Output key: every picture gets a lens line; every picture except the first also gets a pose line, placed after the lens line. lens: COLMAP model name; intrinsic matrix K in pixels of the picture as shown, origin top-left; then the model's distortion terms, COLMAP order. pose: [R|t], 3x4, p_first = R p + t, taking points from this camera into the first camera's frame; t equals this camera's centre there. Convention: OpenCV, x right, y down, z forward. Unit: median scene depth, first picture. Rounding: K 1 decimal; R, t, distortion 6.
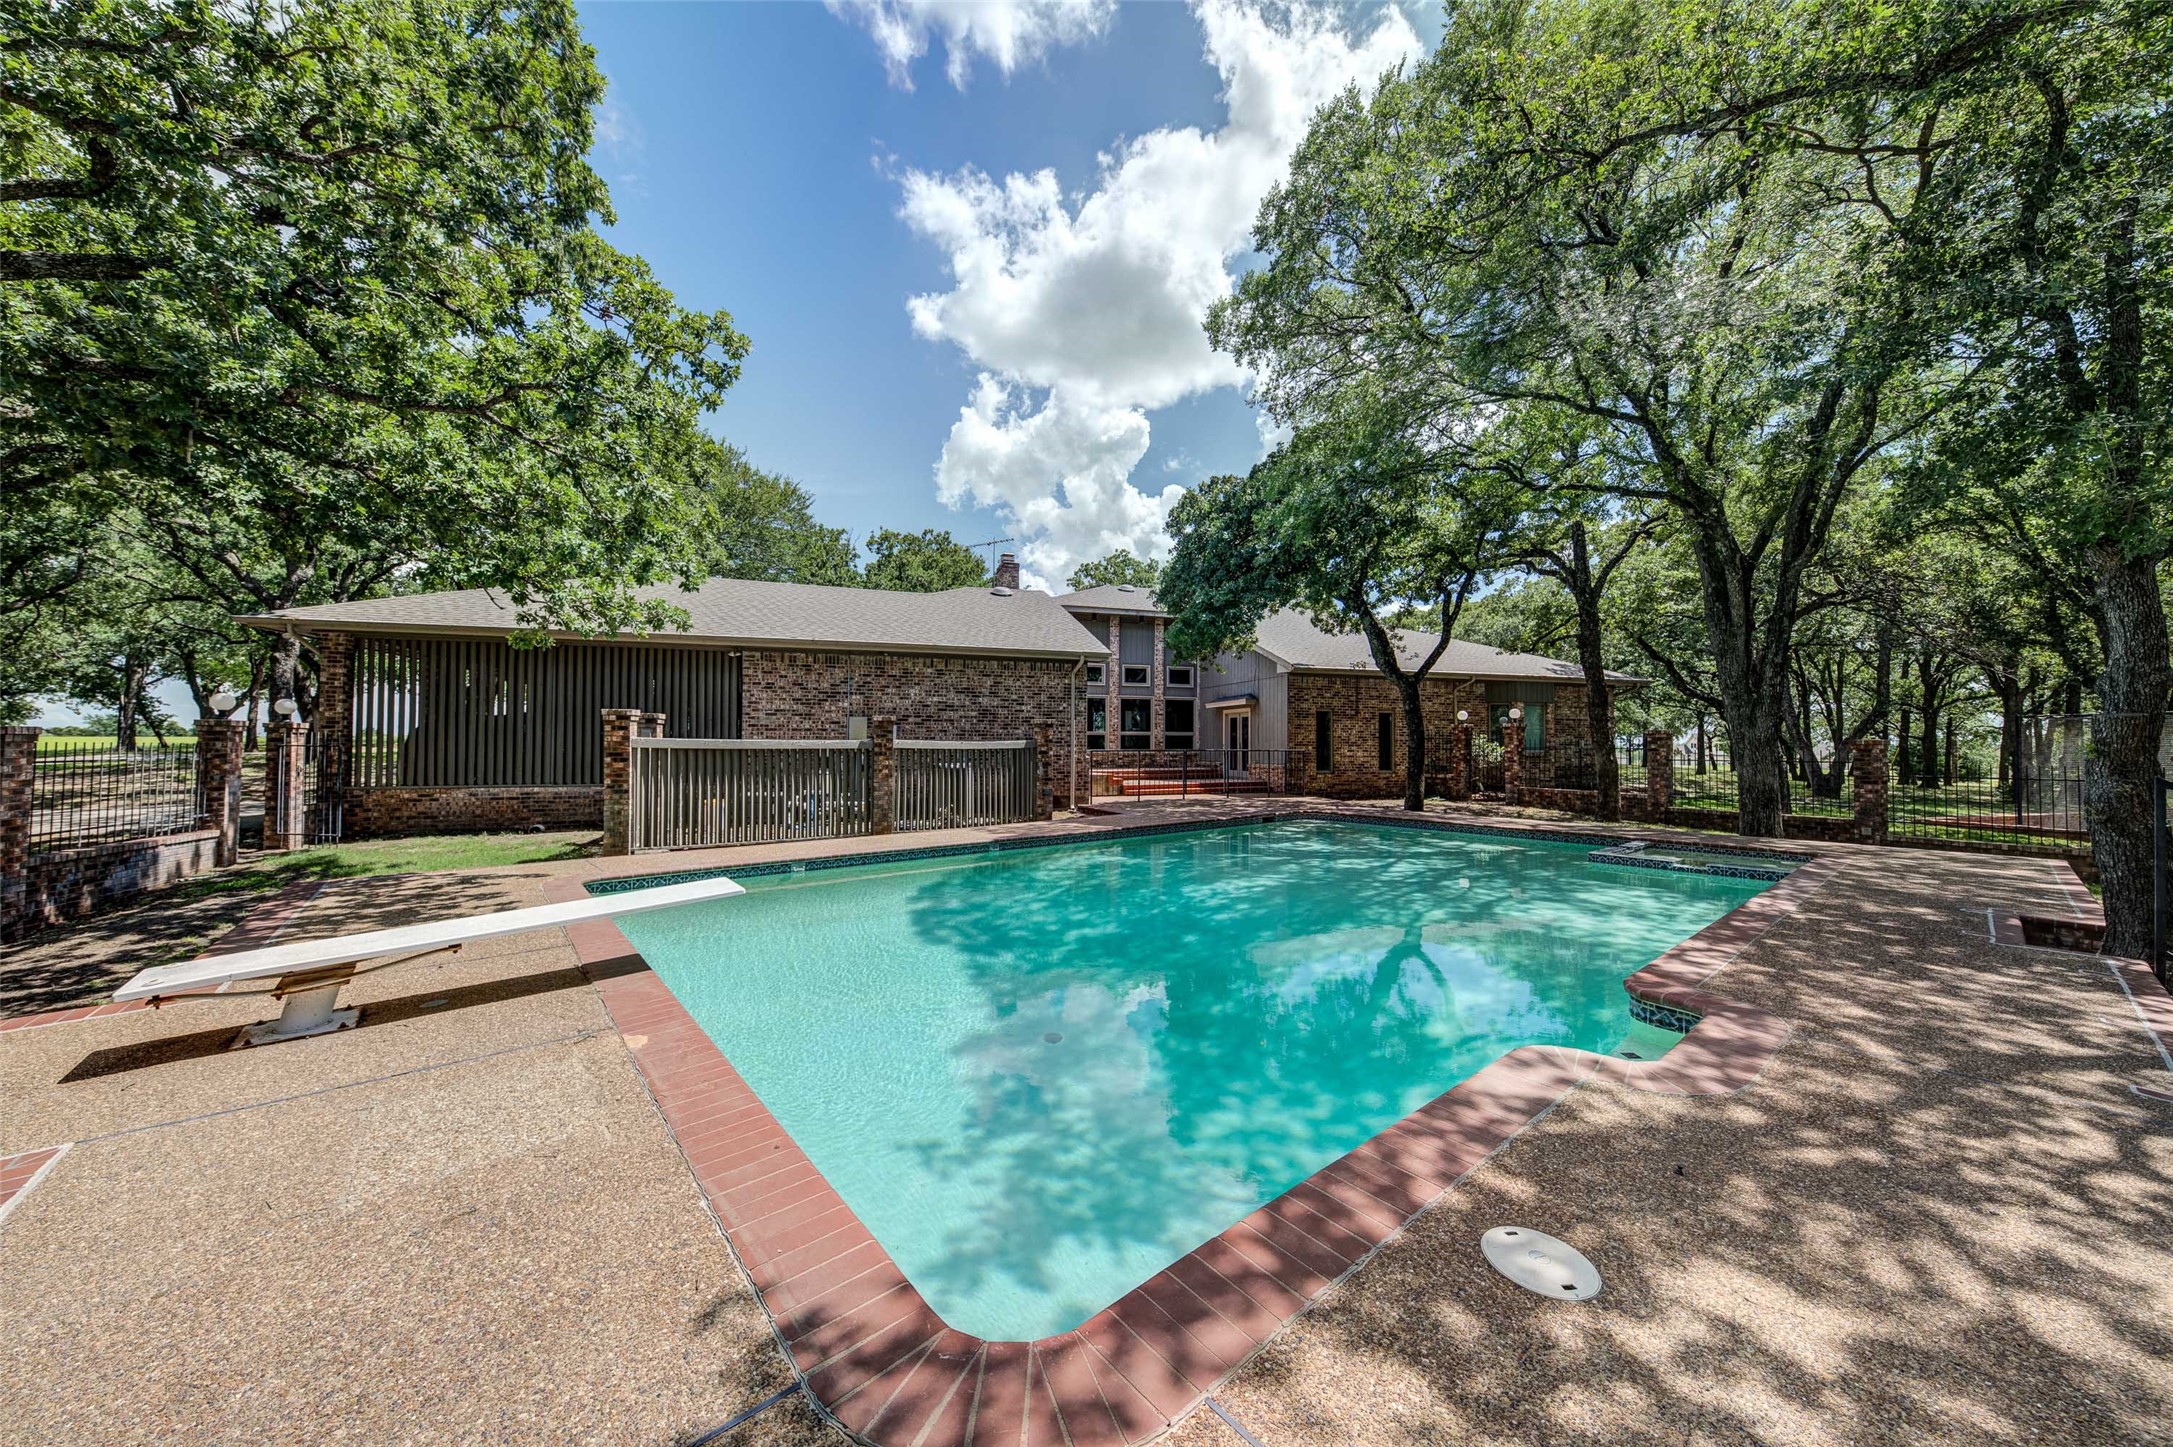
lens RADIAL K [[770.7, 0, 1086.5], [0, 770.7, 723.5], [0, 0, 1]] dist [0.000831, 0.000019]
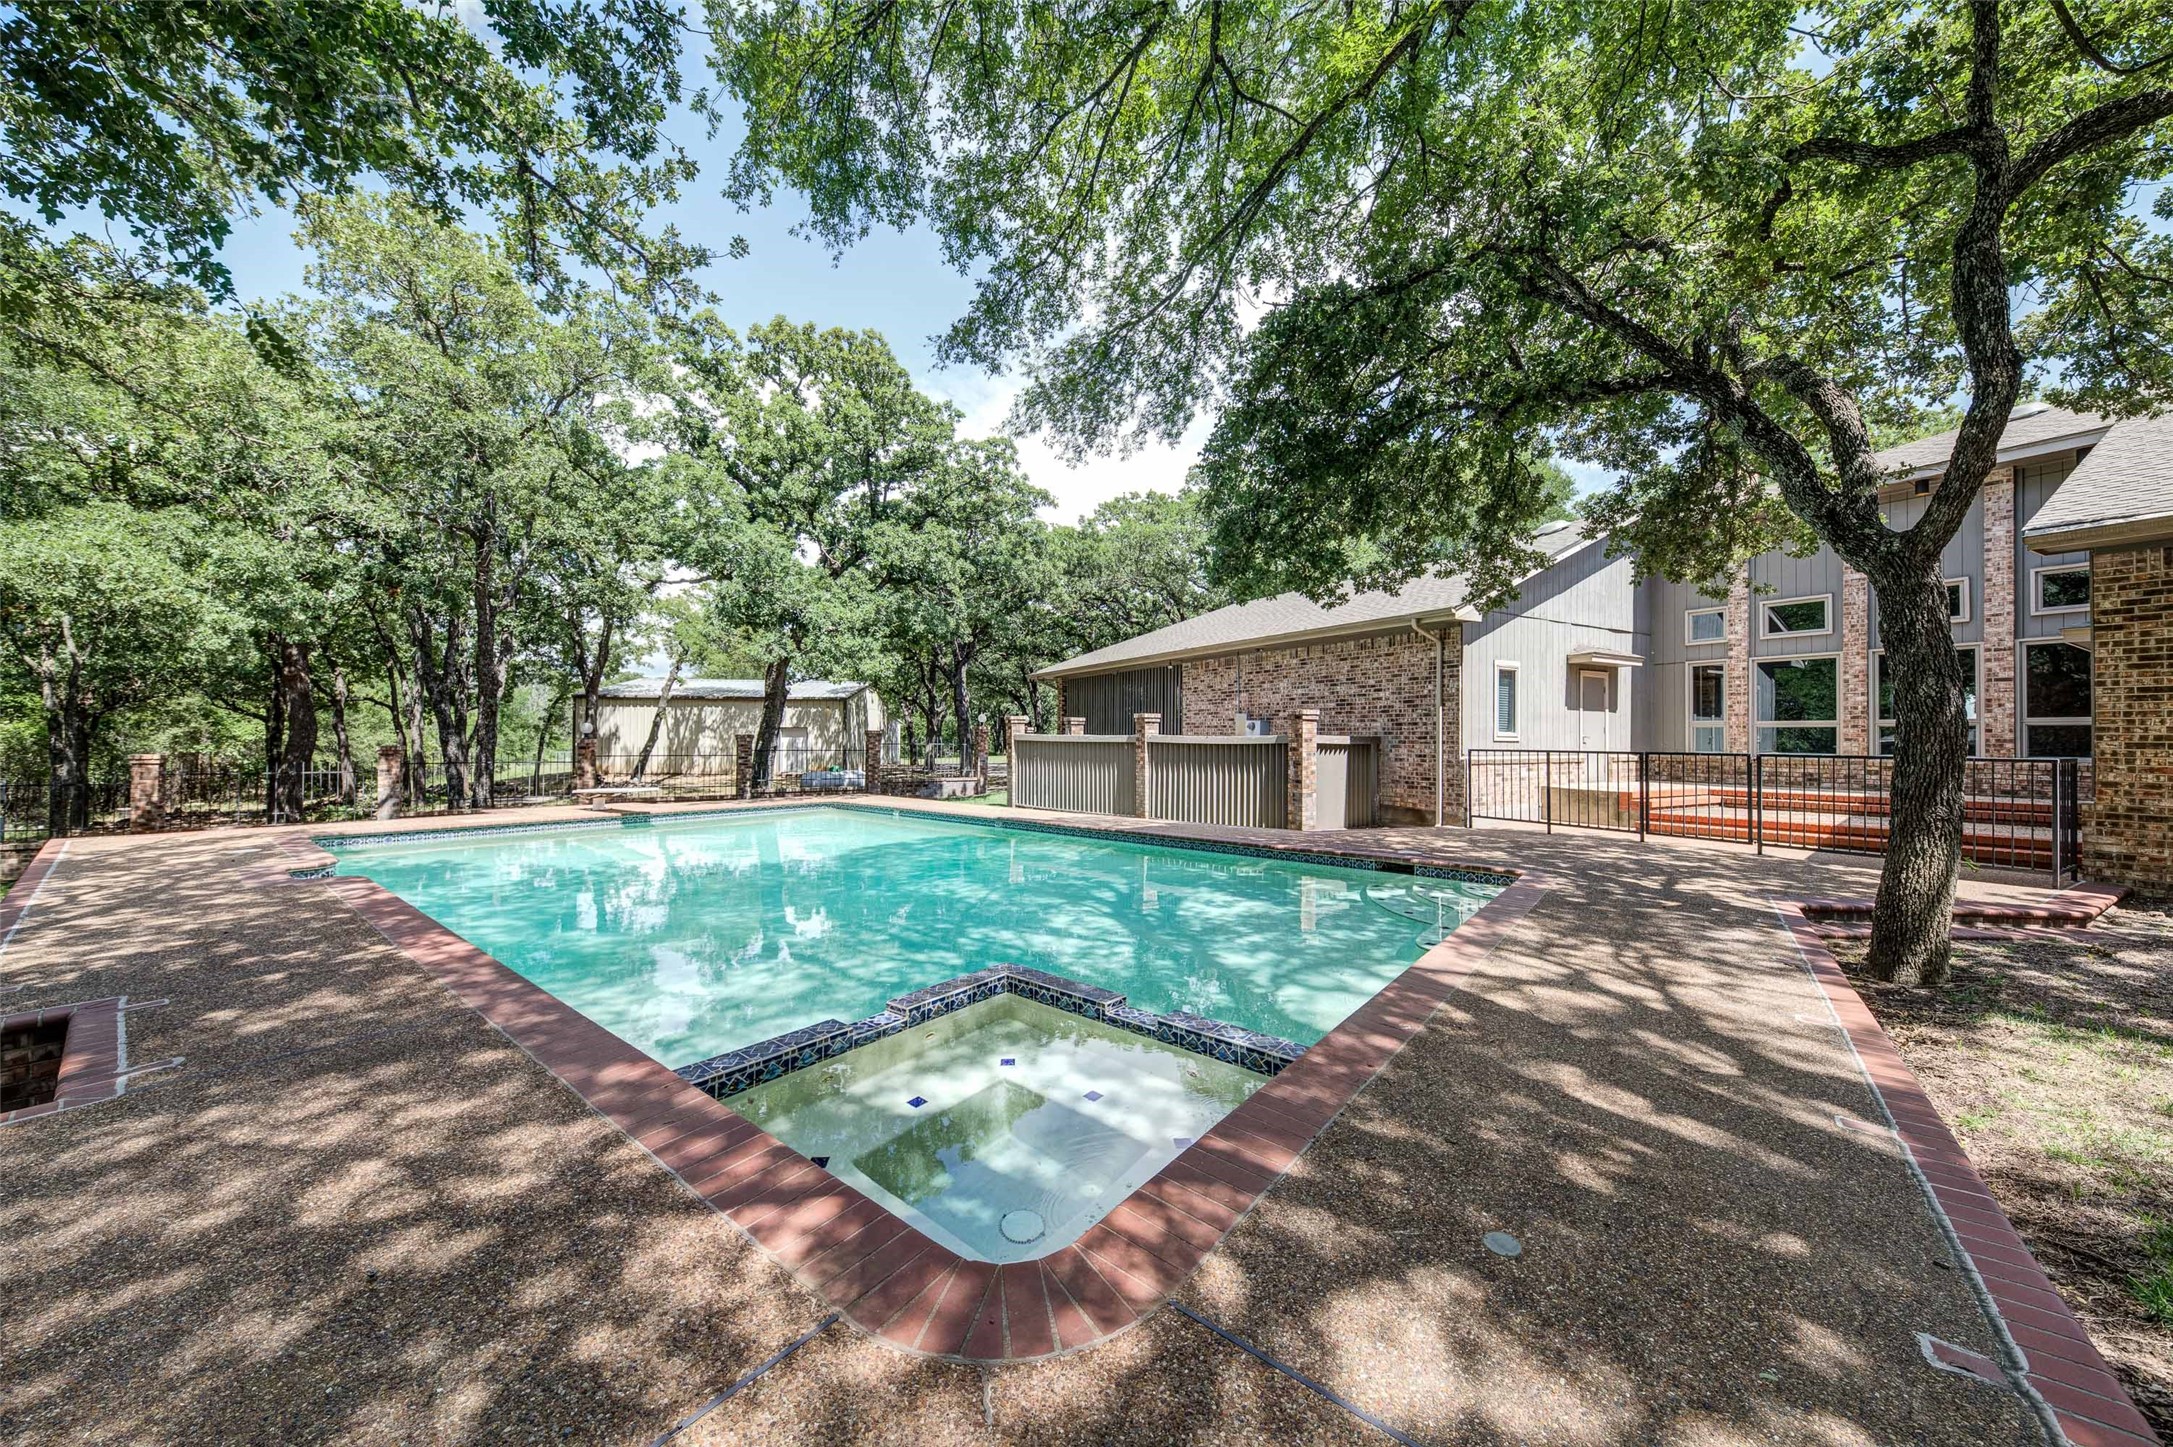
lens RADIAL K [[770.7, 0, 1086.5], [0, 770.7, 723.5], [0, 0, 1]] dist [0.000831, 0.000019]
pose [[0.215545, -0.024402, -0.976189, 0.518267], [0.007143, 0.999700, -0.023413, 0.021398], [0.976468, -0.001926, 0.215654, 0.427177]]
